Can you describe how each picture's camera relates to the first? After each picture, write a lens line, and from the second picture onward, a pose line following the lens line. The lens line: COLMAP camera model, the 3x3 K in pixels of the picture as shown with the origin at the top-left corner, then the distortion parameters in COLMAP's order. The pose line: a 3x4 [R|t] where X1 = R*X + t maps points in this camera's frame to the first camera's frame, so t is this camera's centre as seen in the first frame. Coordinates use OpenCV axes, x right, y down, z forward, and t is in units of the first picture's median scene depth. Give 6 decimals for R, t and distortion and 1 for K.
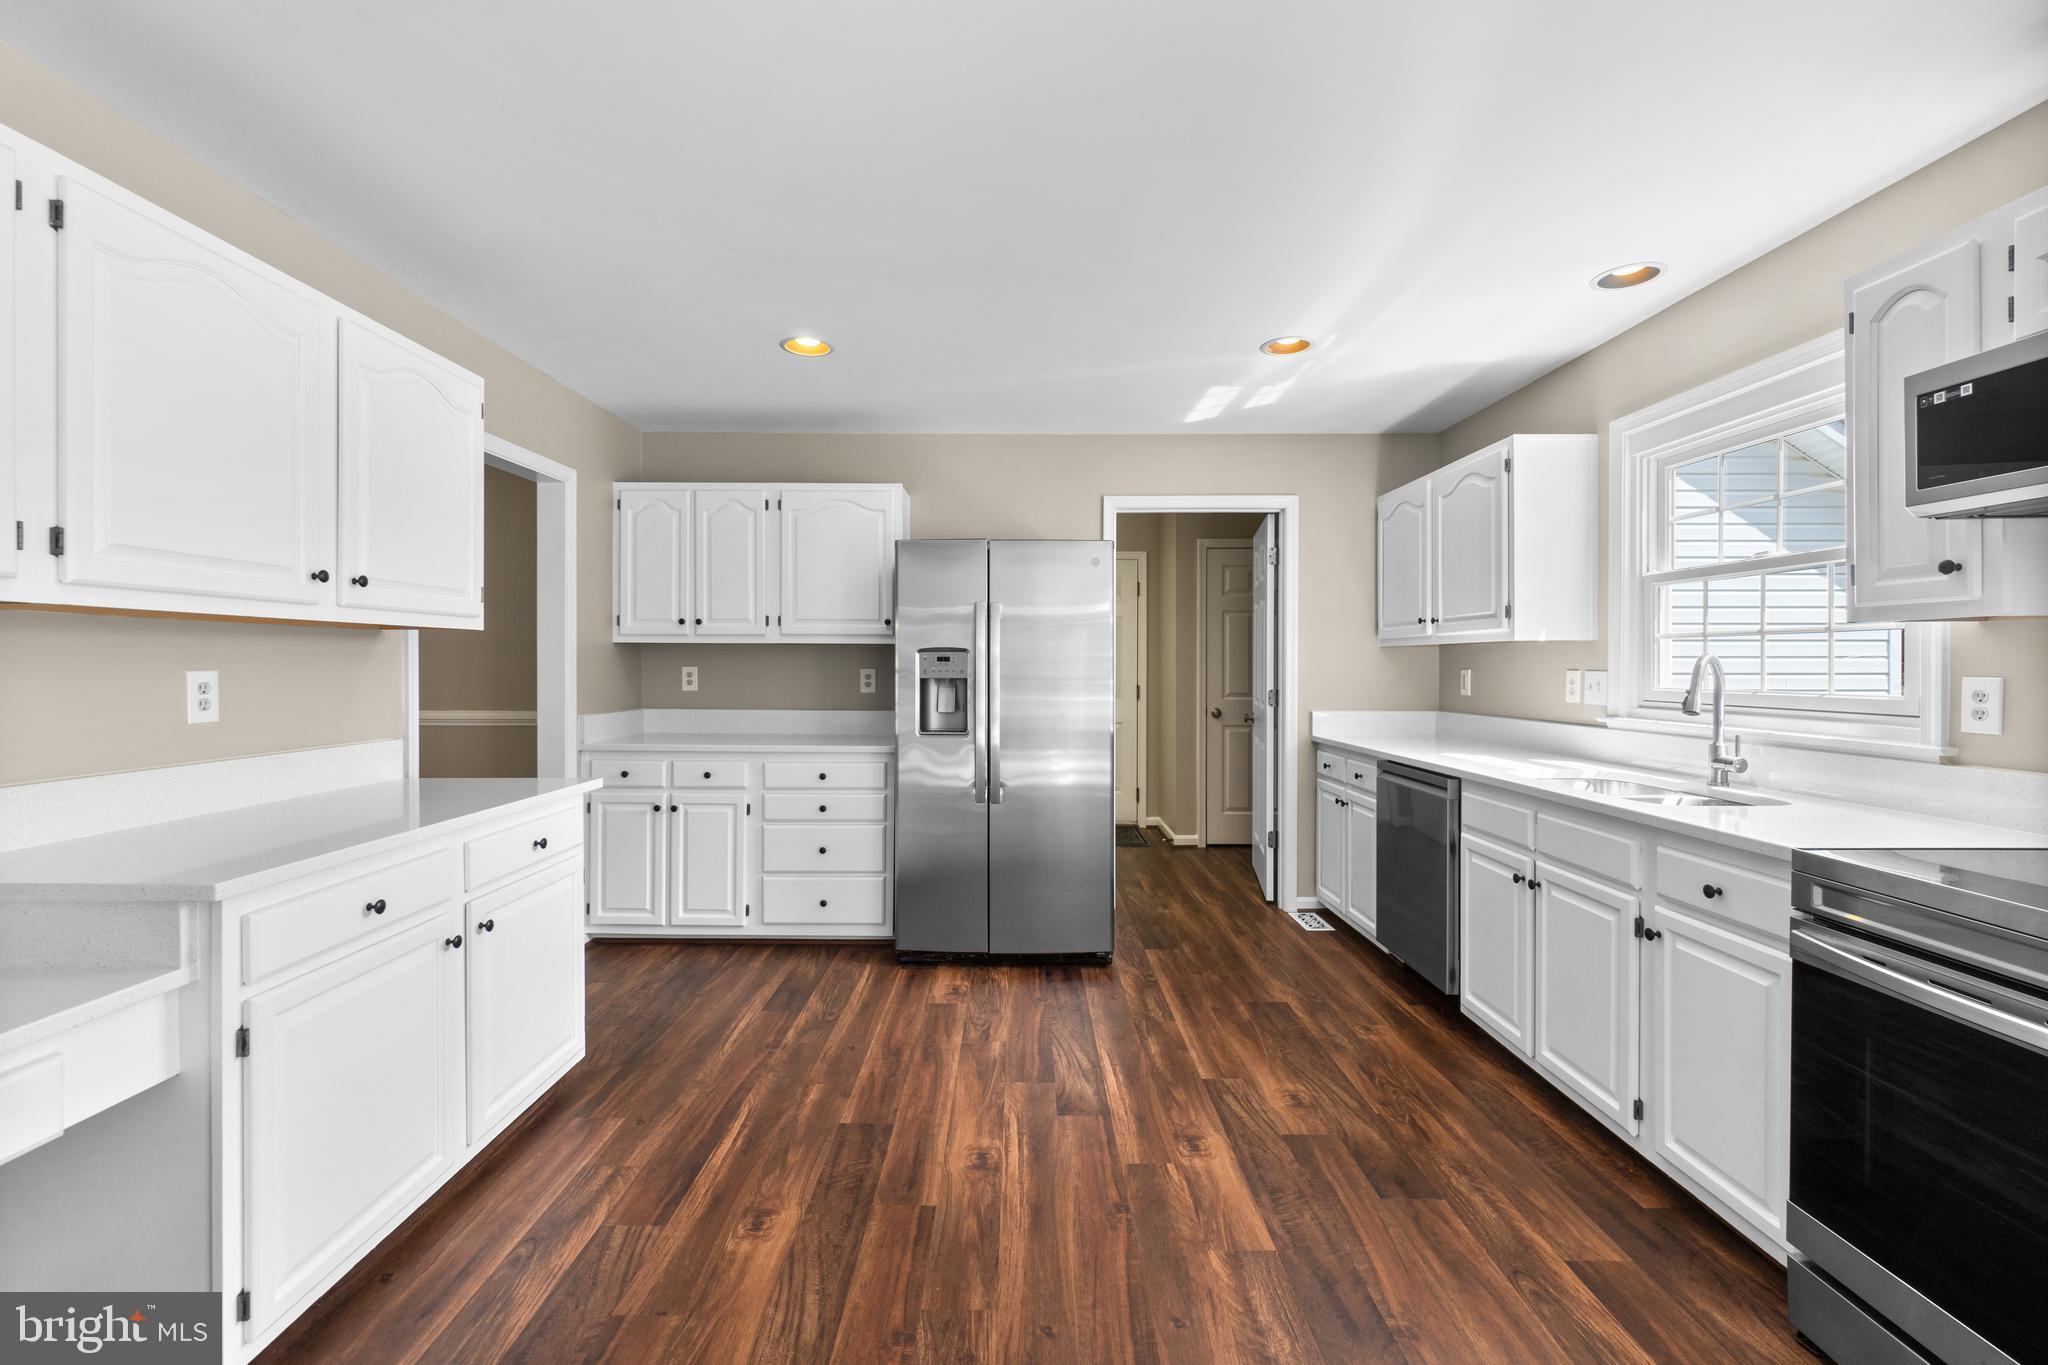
lens RADIAL K [[879.6, 0, 1017.6], [0, 879.6, 670.4], [0, 0, 1]] dist [-0.004358, 0.000100]
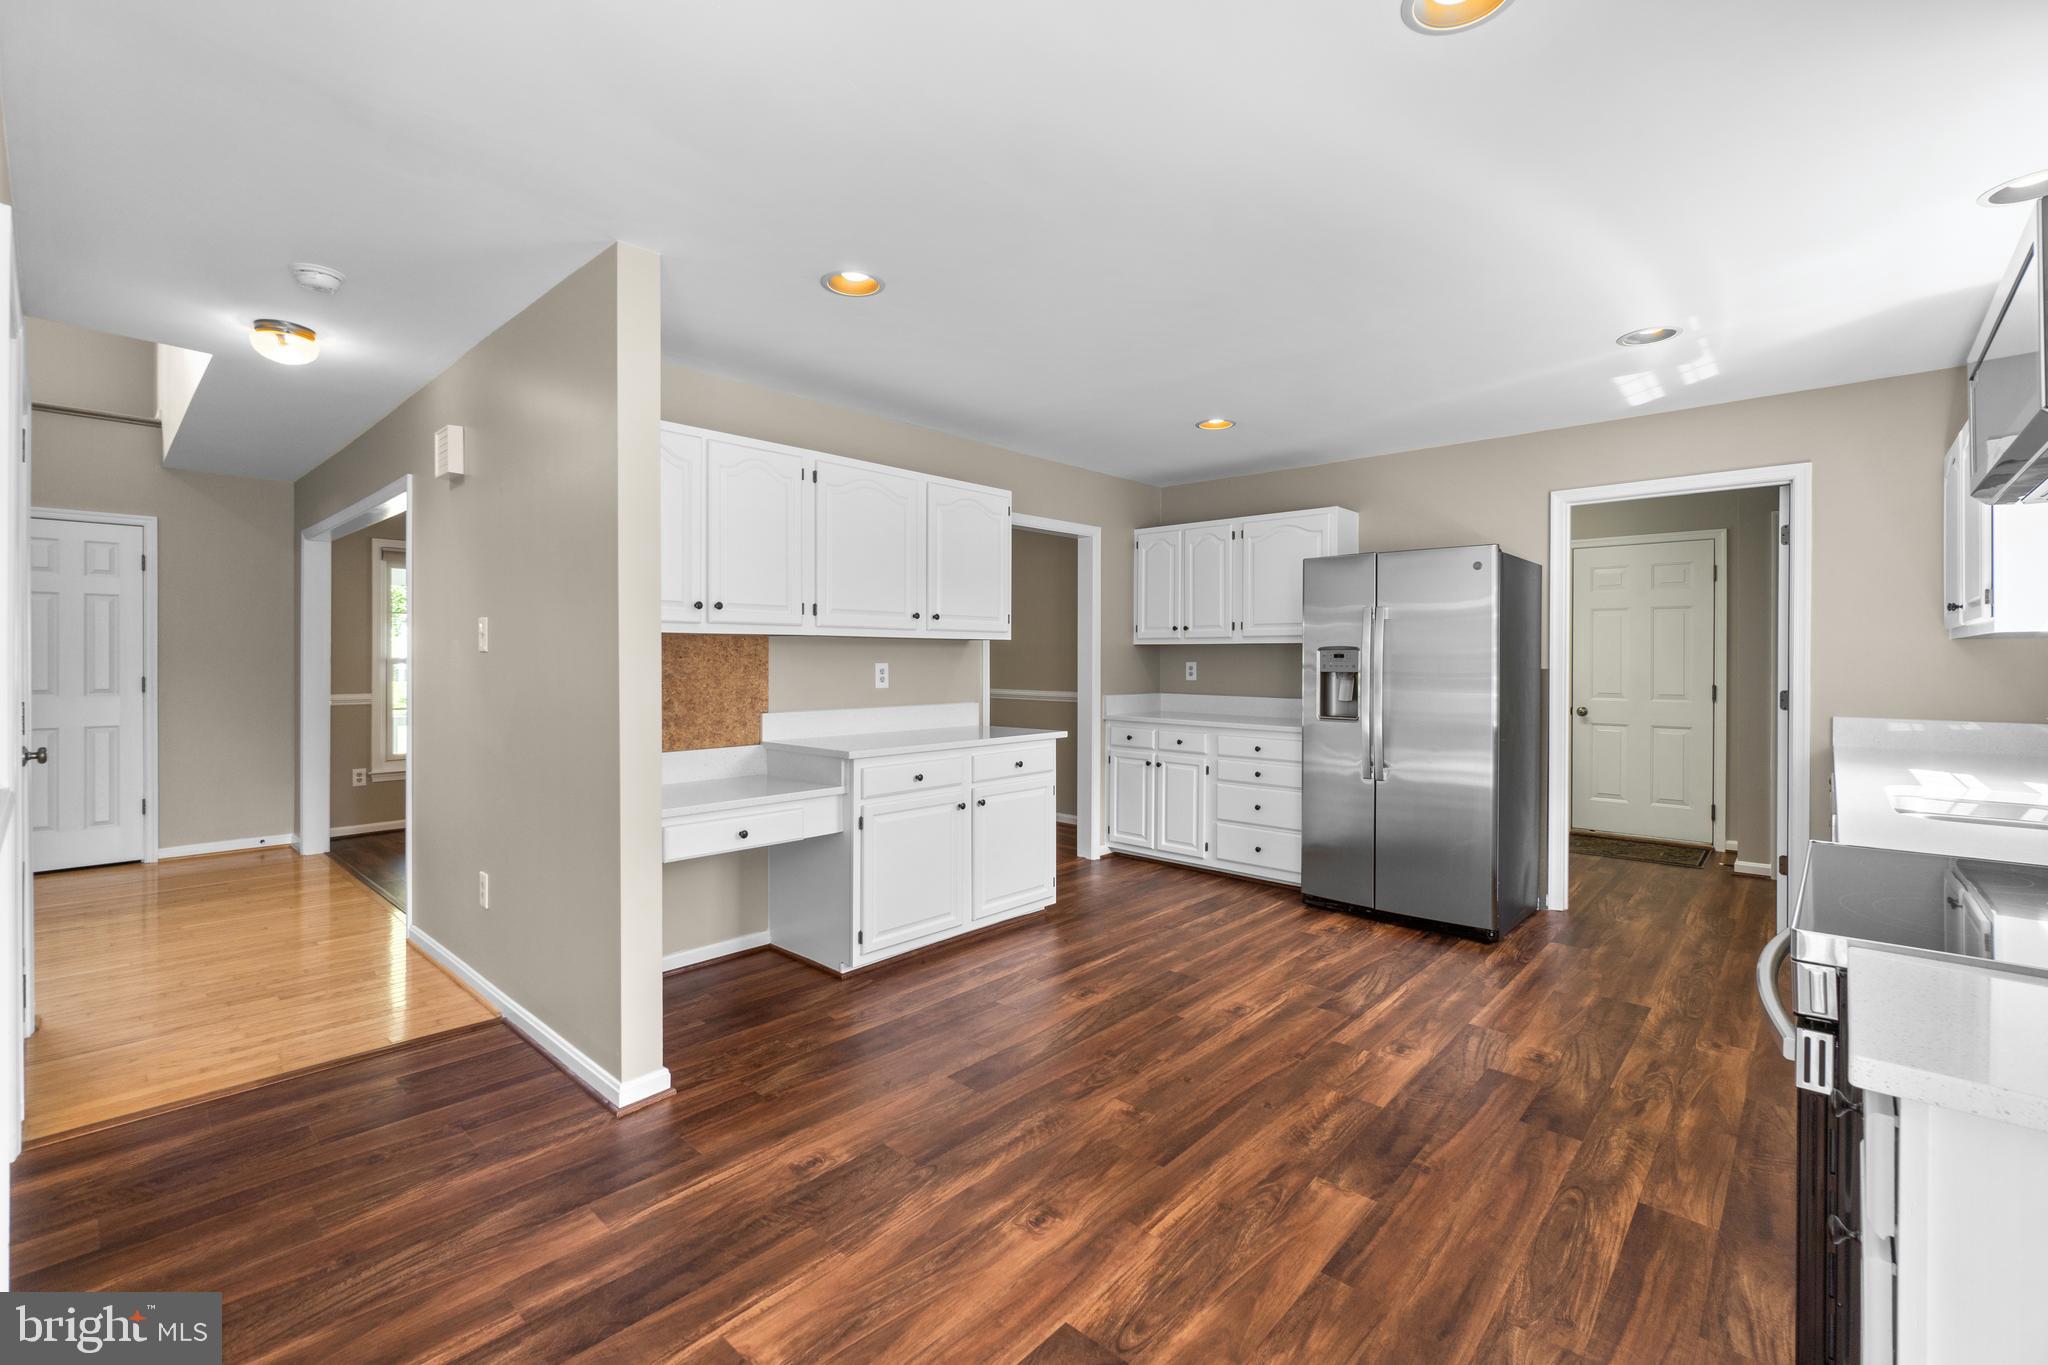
lens RADIAL K [[881.4, 0, 1018.7], [0, 881.4, 663.0], [0, 0, 1]] dist [-0.004978, -0.000055]
pose [[0.736155, 0.003839, -0.676802, 0.552846], [-0.006015, 0.999982, -0.000871, 0.000155], [0.676787, 0.004712, 0.736164, -0.241014]]
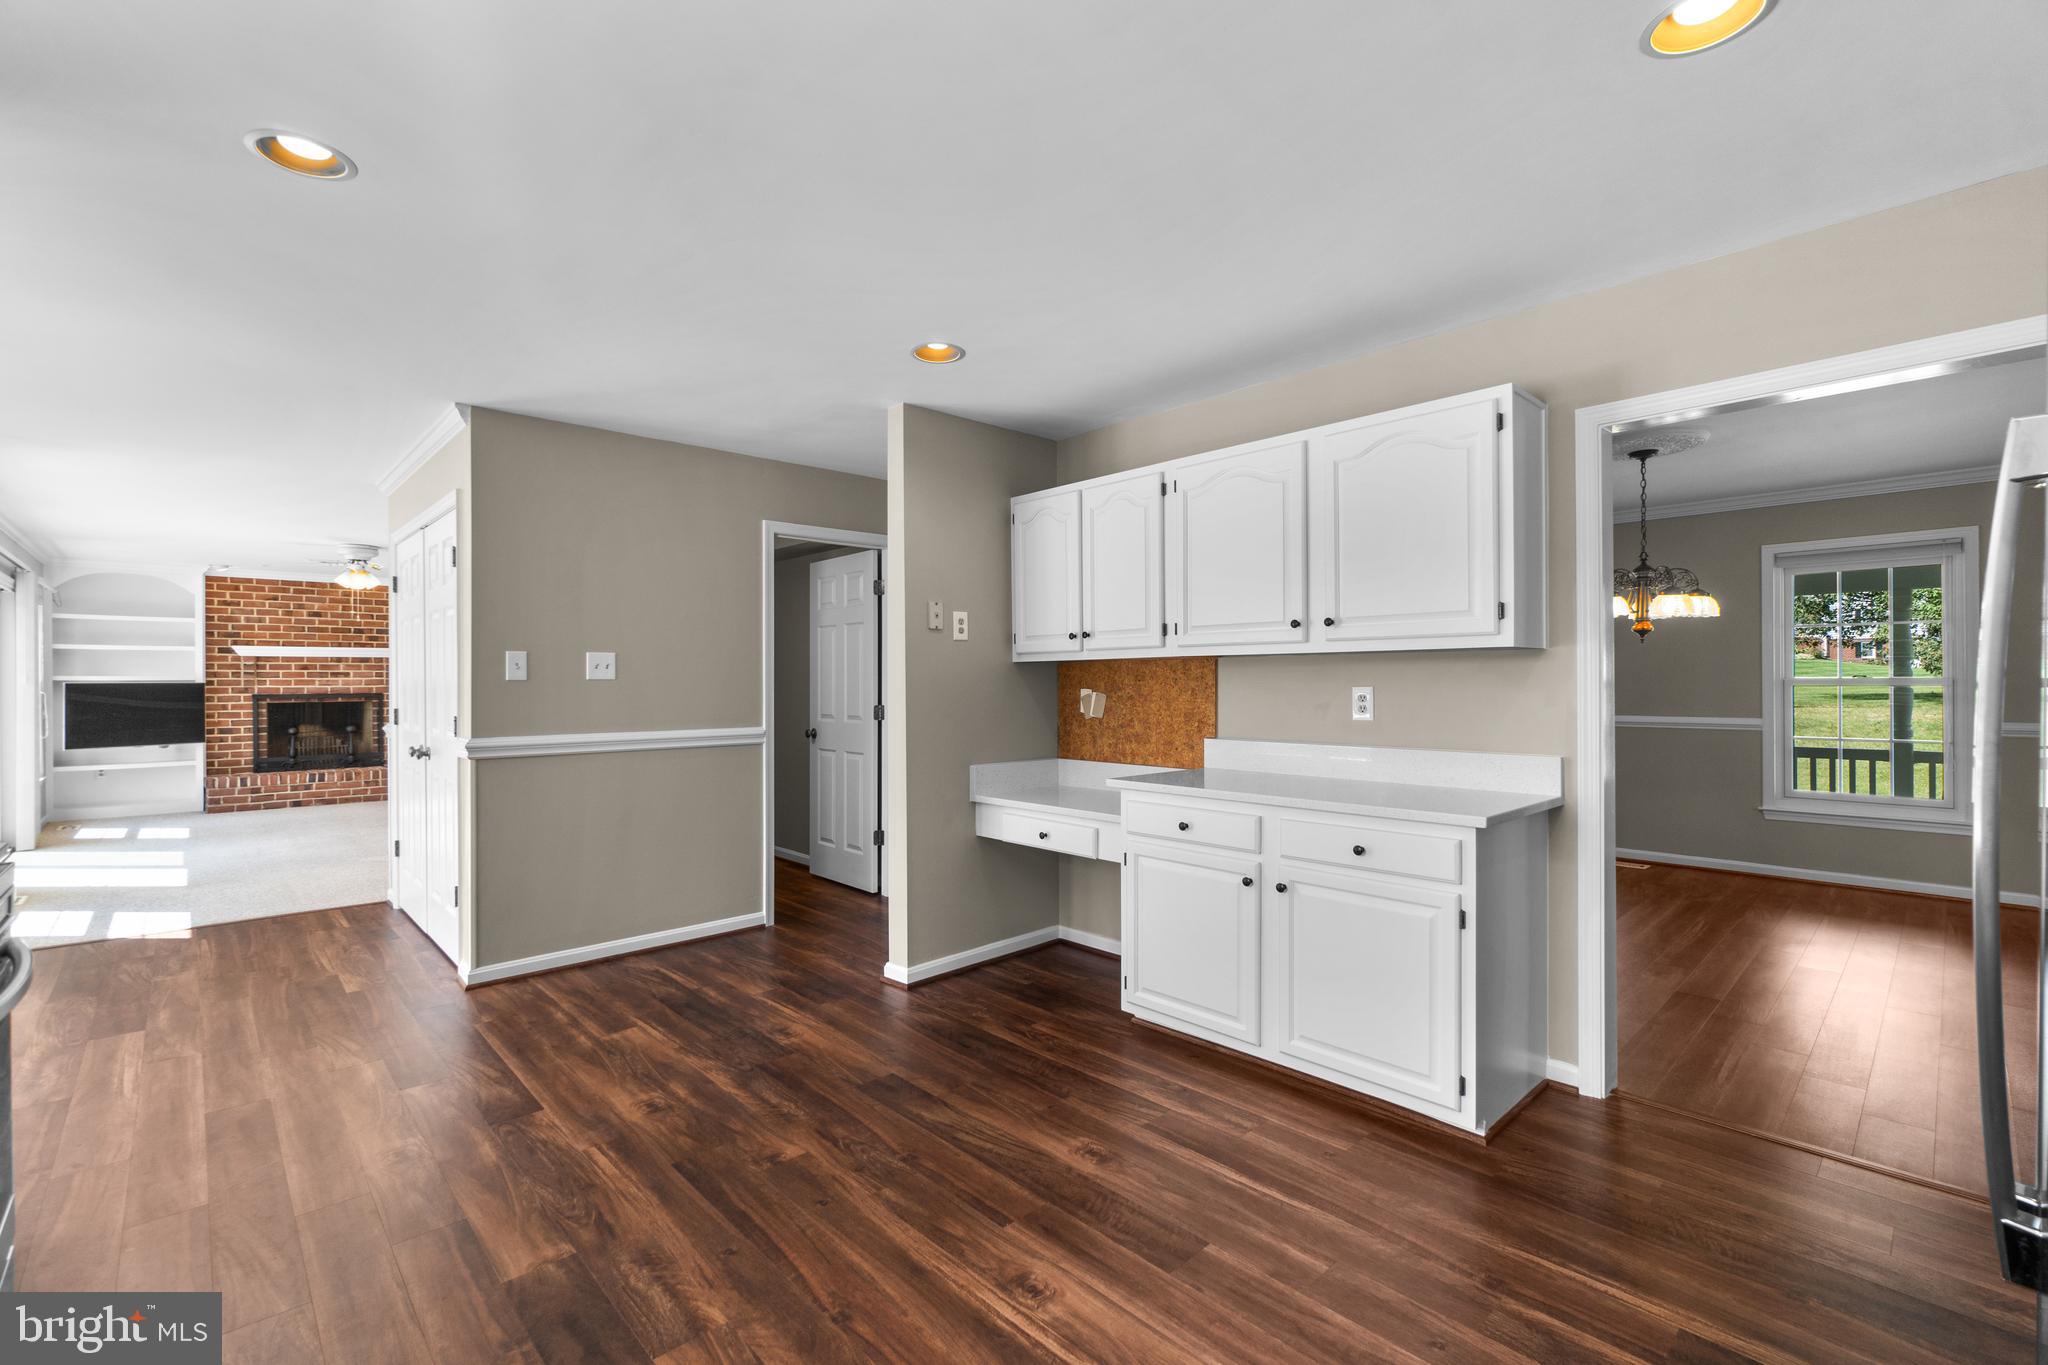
lens RADIAL K [[894.5, 0, 1017.6], [0, 894.5, 681.2], [0, 0, 1]] dist [-0.001798, -0.000039]
pose [[-0.728934, 0.001465, -0.684583, 0.450676], [-0.001959, 0.999989, 0.004226, -0.011540], [0.684582, 0.004421, -0.728923, 1.338506]]
